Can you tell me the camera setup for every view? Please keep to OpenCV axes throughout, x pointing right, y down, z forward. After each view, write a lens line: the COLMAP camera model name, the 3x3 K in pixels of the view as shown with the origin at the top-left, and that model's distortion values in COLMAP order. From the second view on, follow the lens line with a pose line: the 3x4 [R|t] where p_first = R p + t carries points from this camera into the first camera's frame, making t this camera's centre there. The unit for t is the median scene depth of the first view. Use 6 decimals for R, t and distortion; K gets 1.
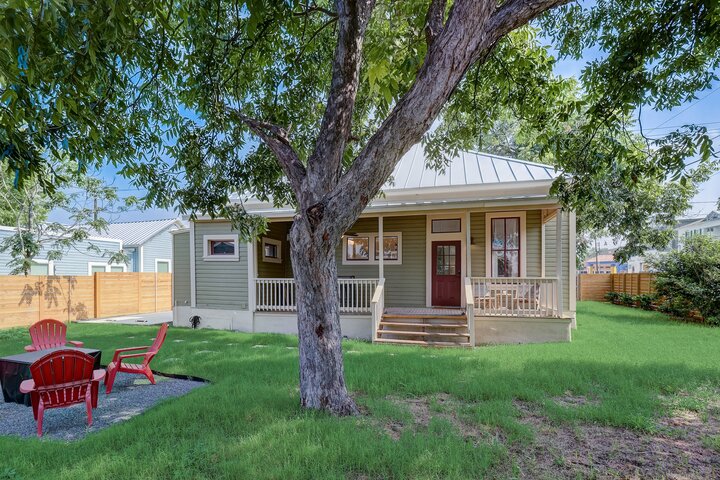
lens RADIAL K [[384.6, 0, 360.4], [0, 384.6, 274.6], [0, 0, 1]] dist [0.014133, 0.000262]
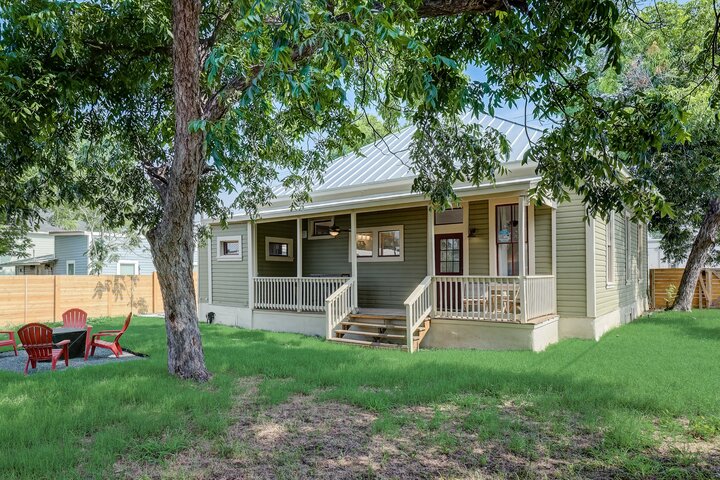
lens RADIAL K [[542.8, 0, 358.3], [0, 542.8, 267.7], [0, 0, 1]] dist [0.001917, -0.000556]
pose [[0.910729, -0.008043, -0.412926, 0.577063], [0.004279, 0.999940, -0.010040, 0.000634], [0.412982, 0.007377, 0.910709, -0.210142]]
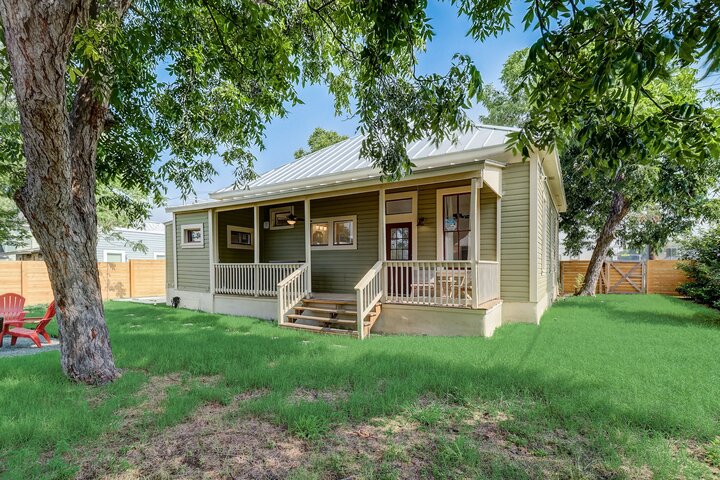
lens RADIAL K [[384.3, 0, 360.0], [0, 384.3, 240.0], [0, 0, 1]] dist [0.001777, -0.000021]
pose [[0.939563, -0.023705, -0.341556, 0.480357], [-0.001468, 0.997312, -0.073255, 0.022666], [0.342374, 0.069329, 0.937002, 0.109678]]
